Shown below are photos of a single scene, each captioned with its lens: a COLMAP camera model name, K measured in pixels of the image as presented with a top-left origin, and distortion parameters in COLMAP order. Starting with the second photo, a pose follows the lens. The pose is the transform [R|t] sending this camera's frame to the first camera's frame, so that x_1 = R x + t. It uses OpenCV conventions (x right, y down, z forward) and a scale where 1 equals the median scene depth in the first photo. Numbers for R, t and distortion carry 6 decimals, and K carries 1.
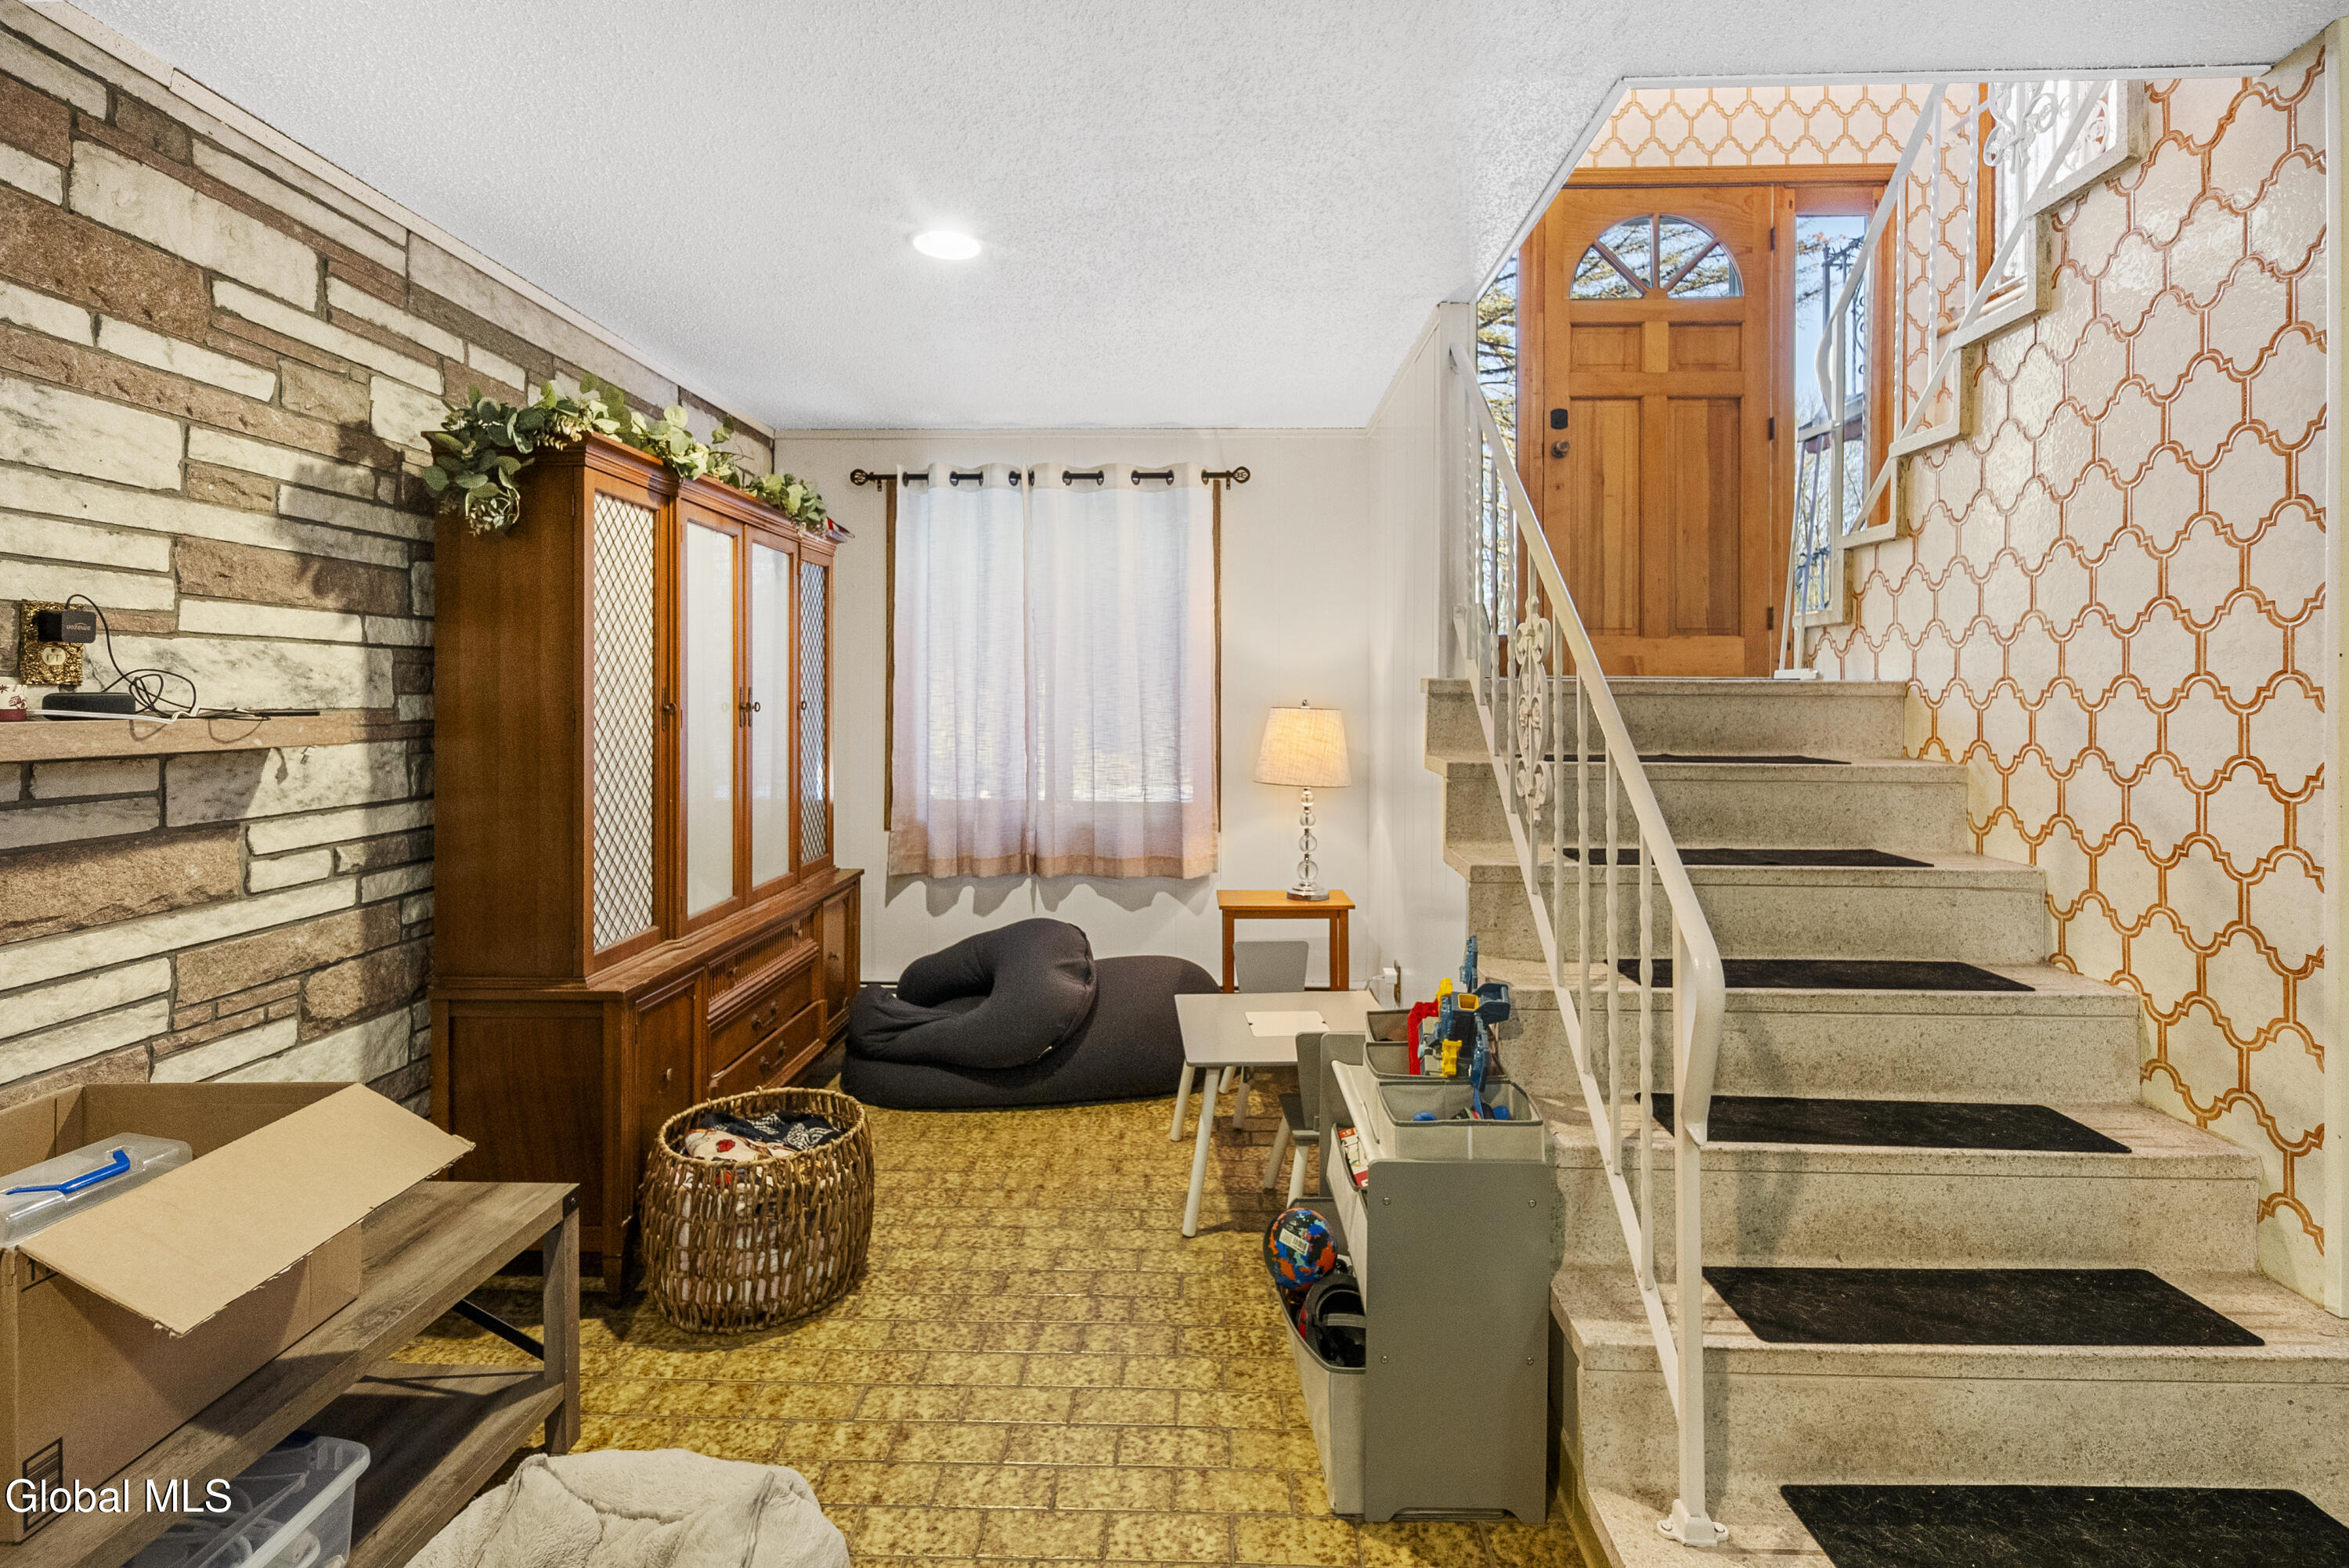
lens RADIAL K [[1043.8, 0, 1175.8], [0, 1043.8, 699.2], [0, 0, 1]] dist [0.002506, -0.000953]
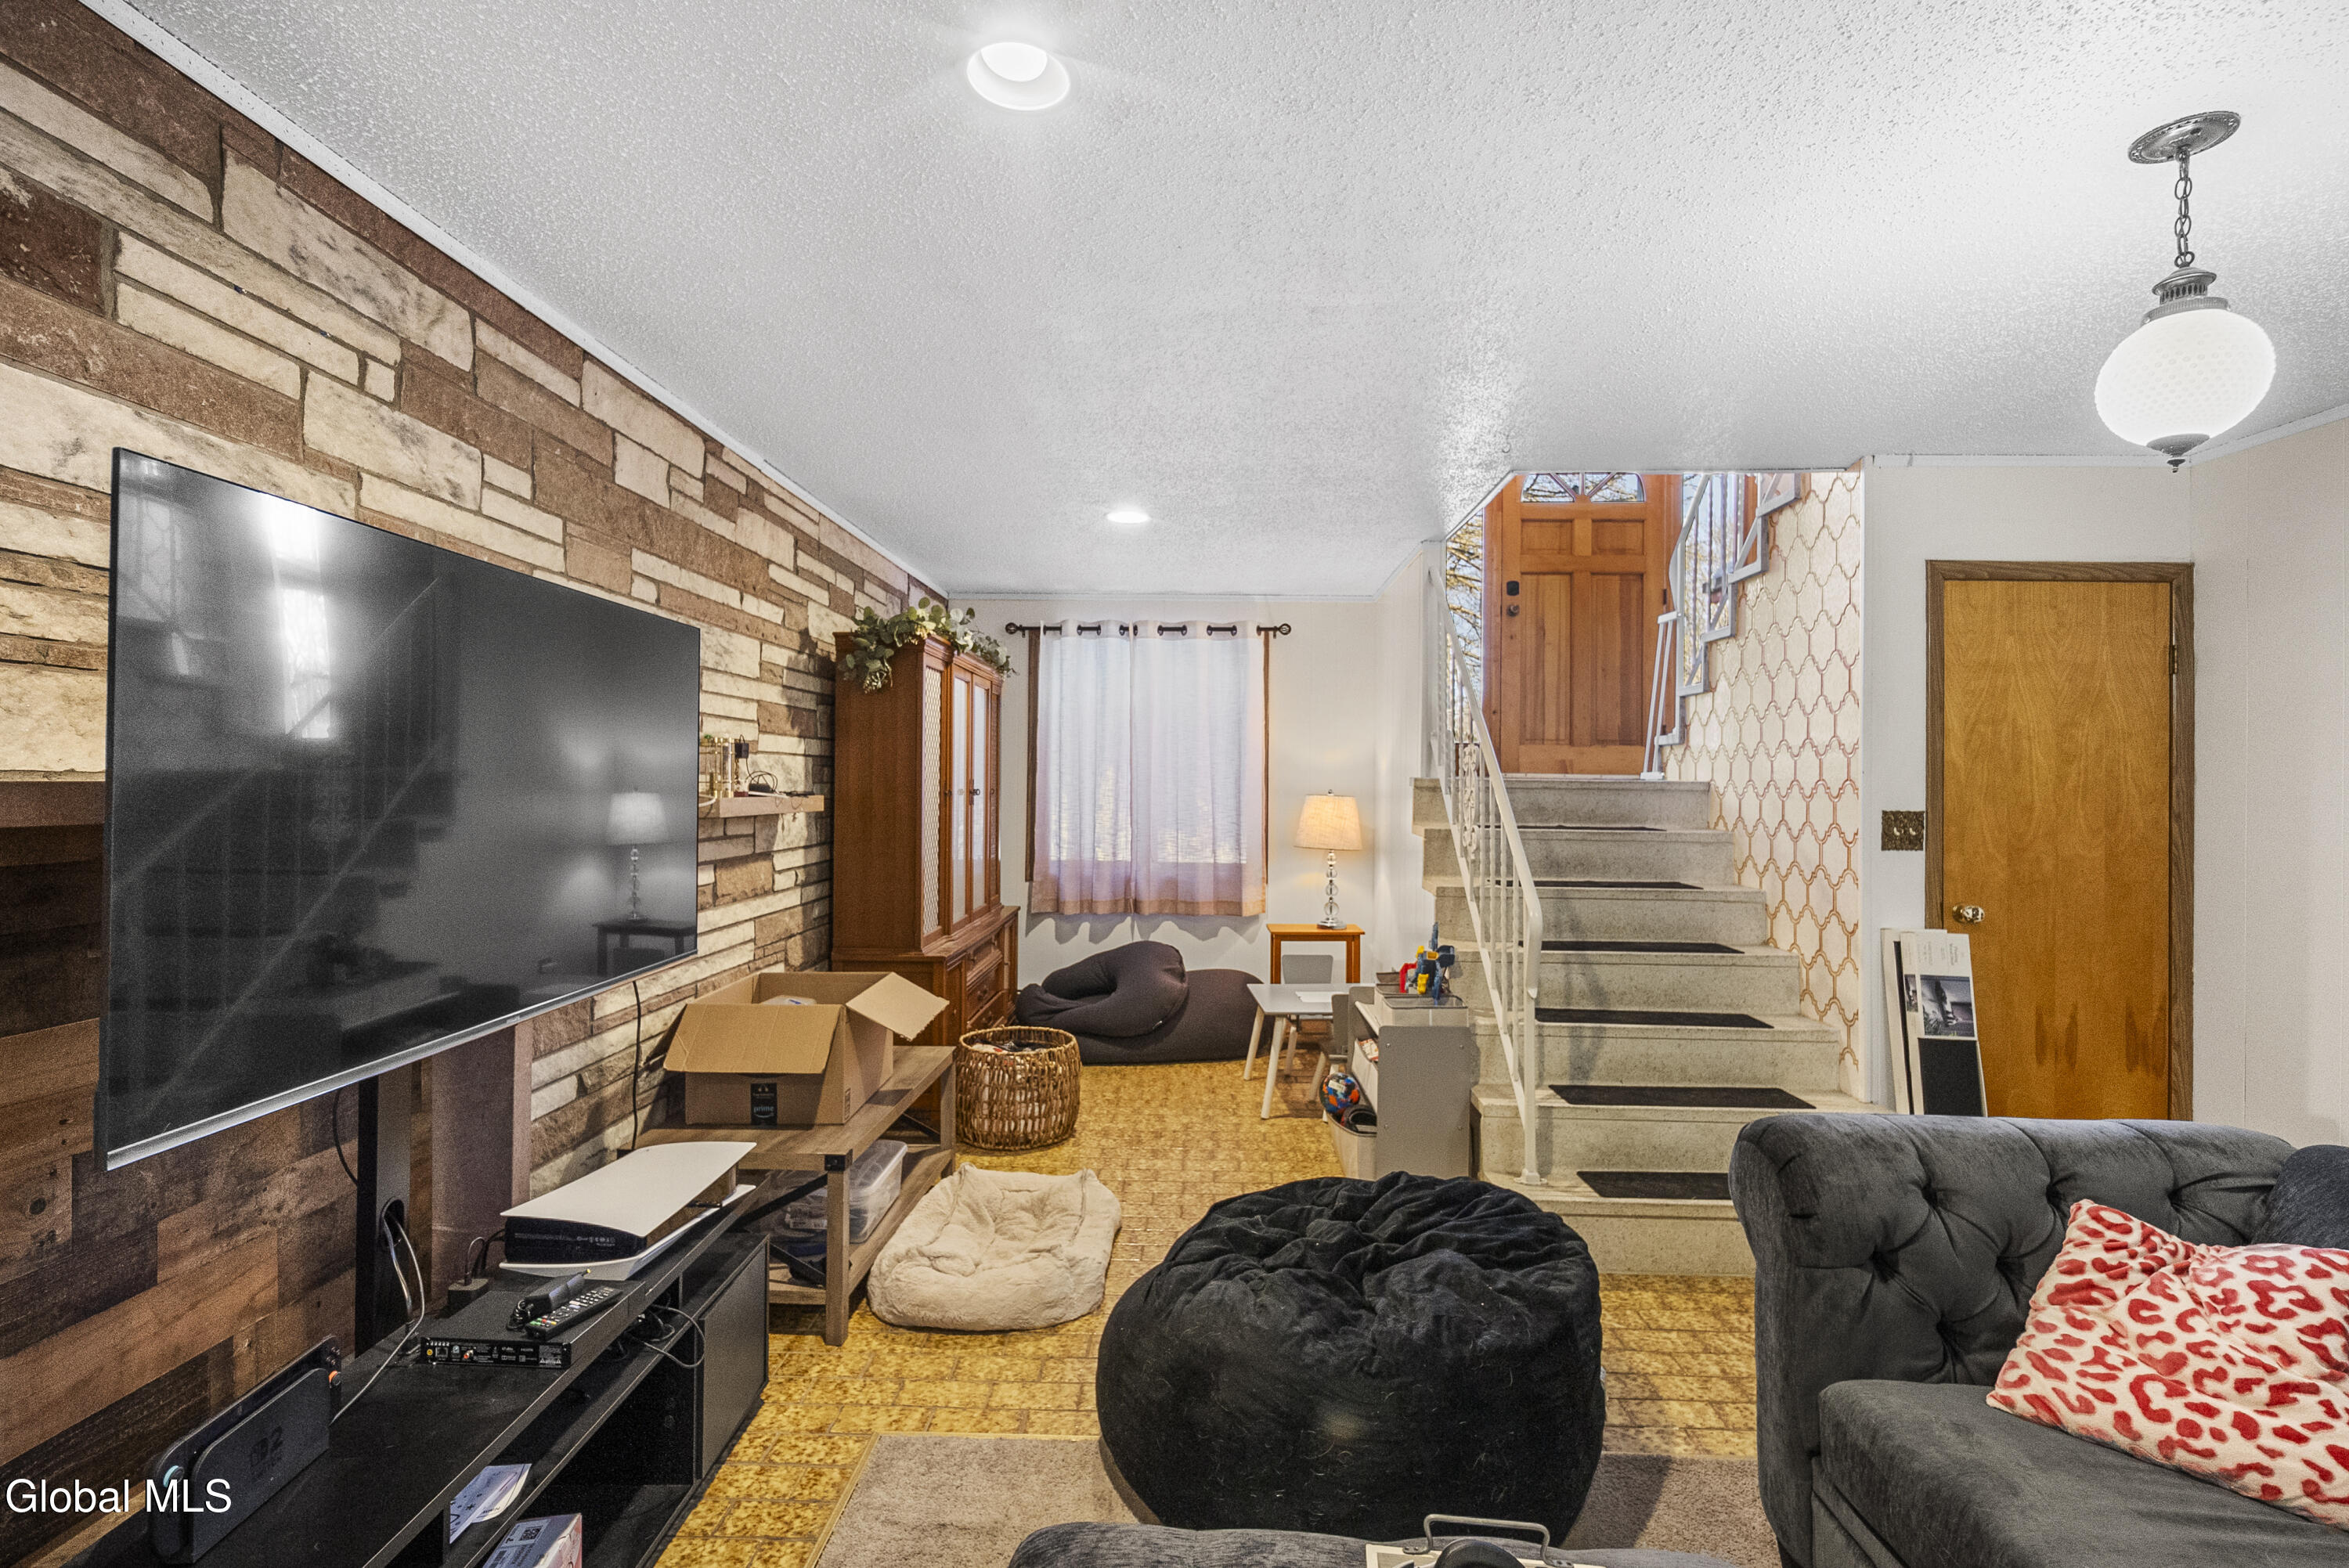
lens RADIAL K [[1043.8, 0, 1175.7], [0, 1043.8, 775.6], [0, 0, 1]] dist [0.002506, -0.000953]
pose [[0.999976, 0.006860, 0.001331, -0.145936], [-0.006846, 0.999924, -0.010285, -0.003952], [-0.001401, 0.010276, 0.999946, -0.696039]]
